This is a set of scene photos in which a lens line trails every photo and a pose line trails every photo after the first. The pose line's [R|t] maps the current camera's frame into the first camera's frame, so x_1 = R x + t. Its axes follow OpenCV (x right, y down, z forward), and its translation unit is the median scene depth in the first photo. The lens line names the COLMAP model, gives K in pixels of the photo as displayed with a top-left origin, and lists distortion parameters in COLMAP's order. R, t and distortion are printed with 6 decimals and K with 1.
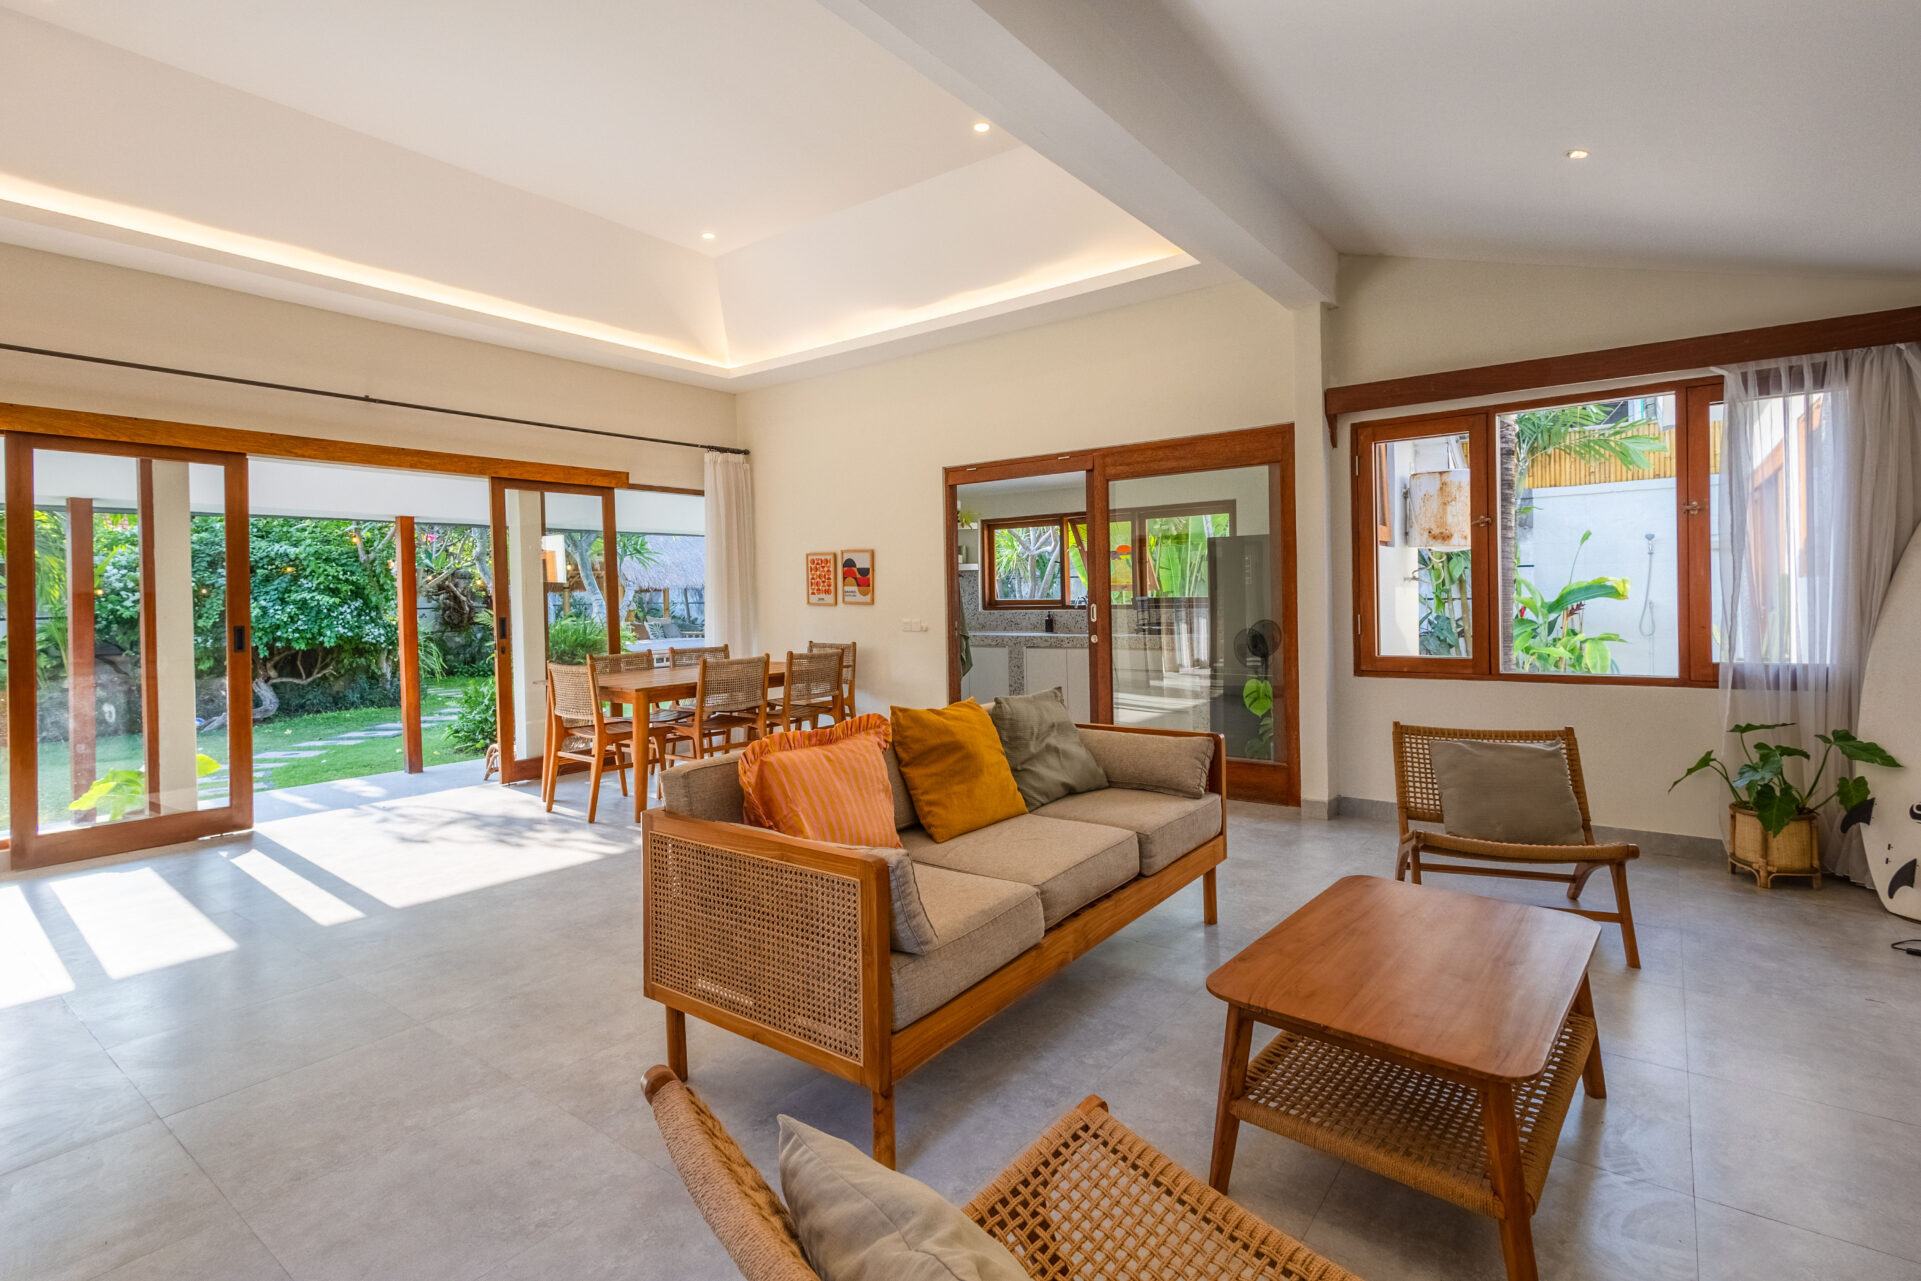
lens RADIAL K [[892.2, 0, 952.6], [0, 892.2, 608.0], [0, 0, 1]] dist [0.002443, -0.000201]
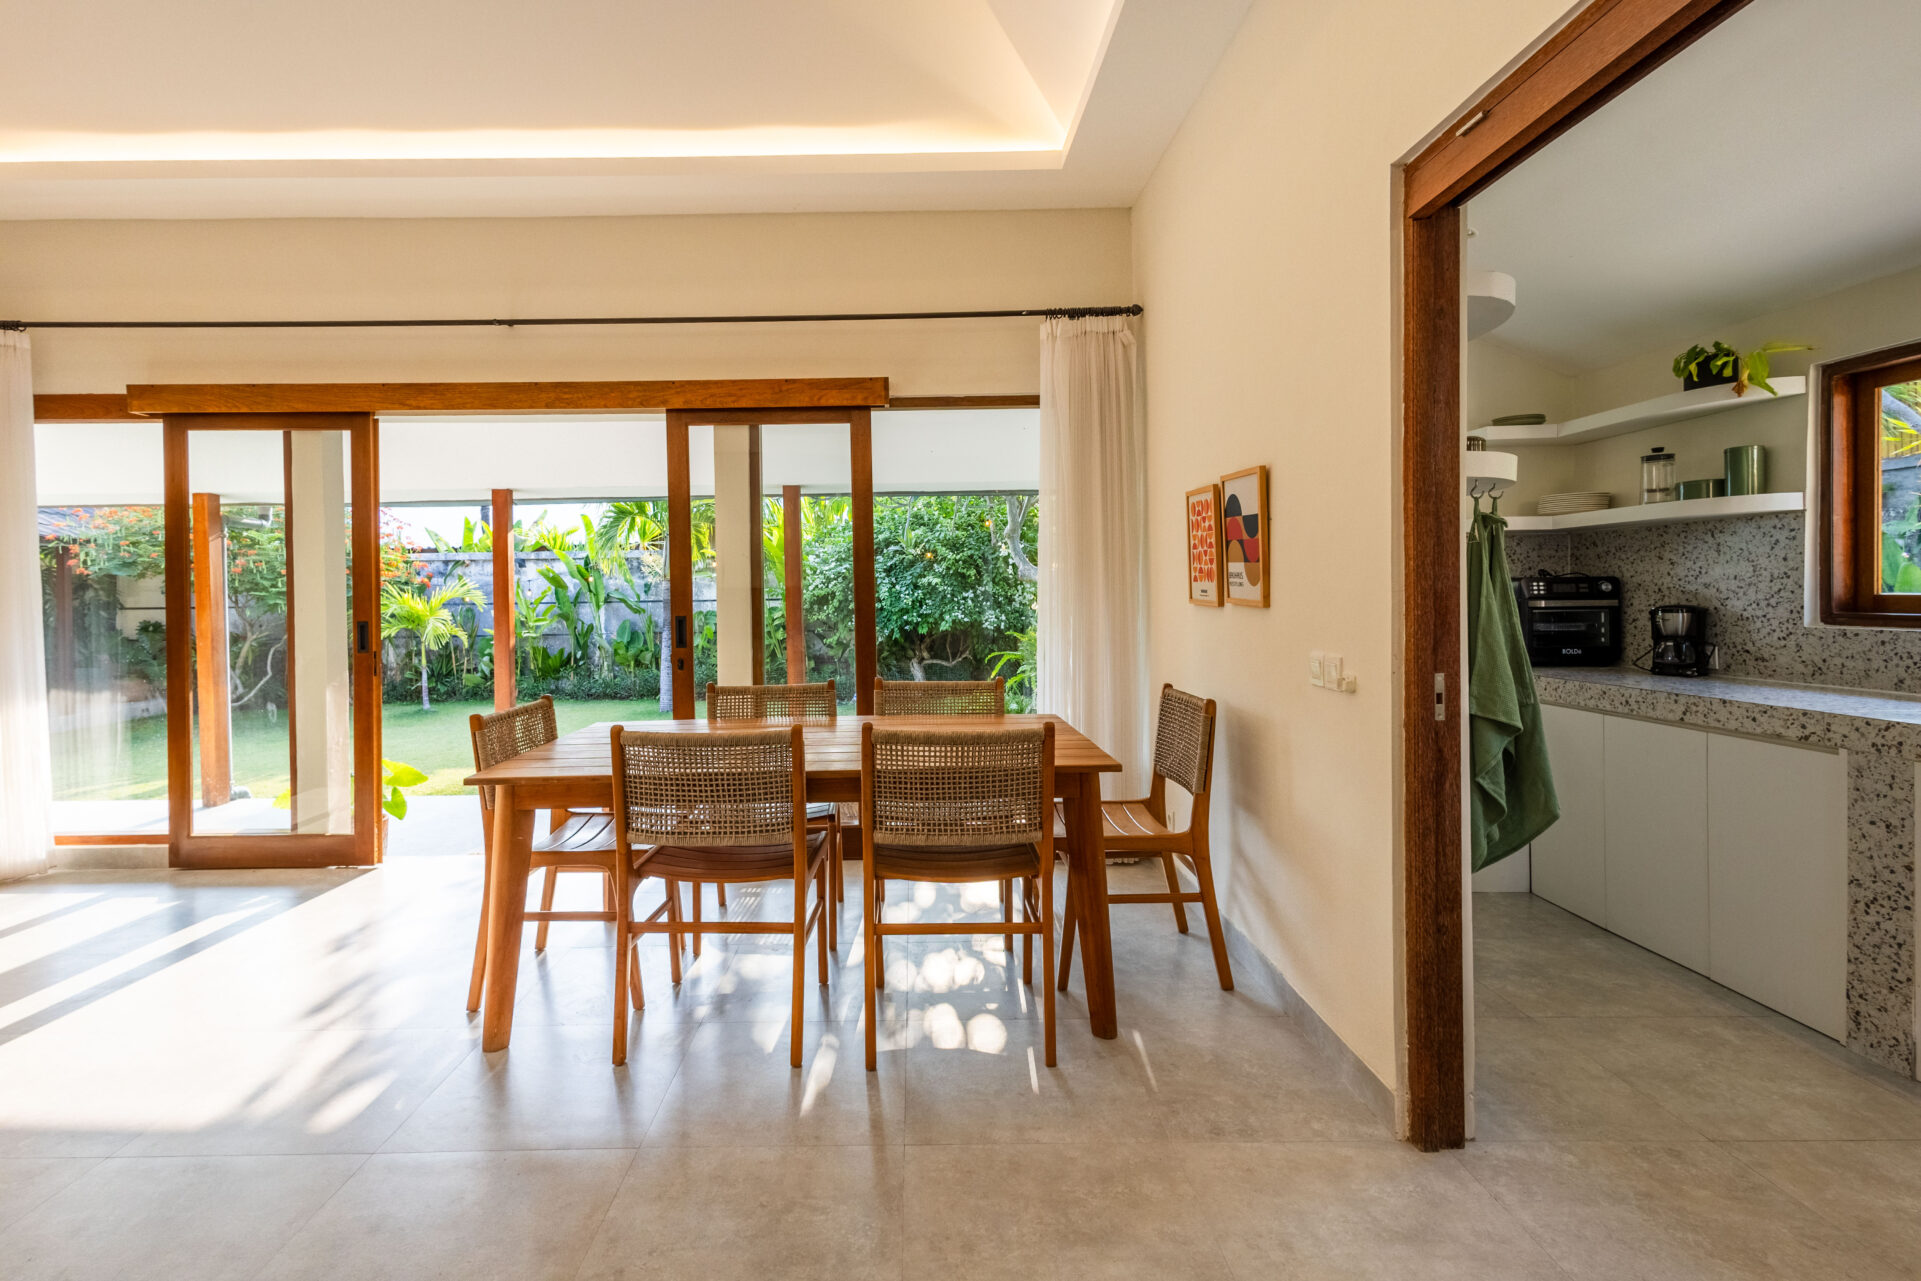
lens RADIAL K [[891.3, 0, 957.7], [0, 891.3, 600.4], [0, 0, 1]] dist [0.014349, -0.000013]
pose [[0.601052, 0.018333, -0.799000, 0.162133], [-0.009026, 0.999829, 0.016152, -0.013737], [0.799159, -0.002497, 0.601115, 0.743869]]
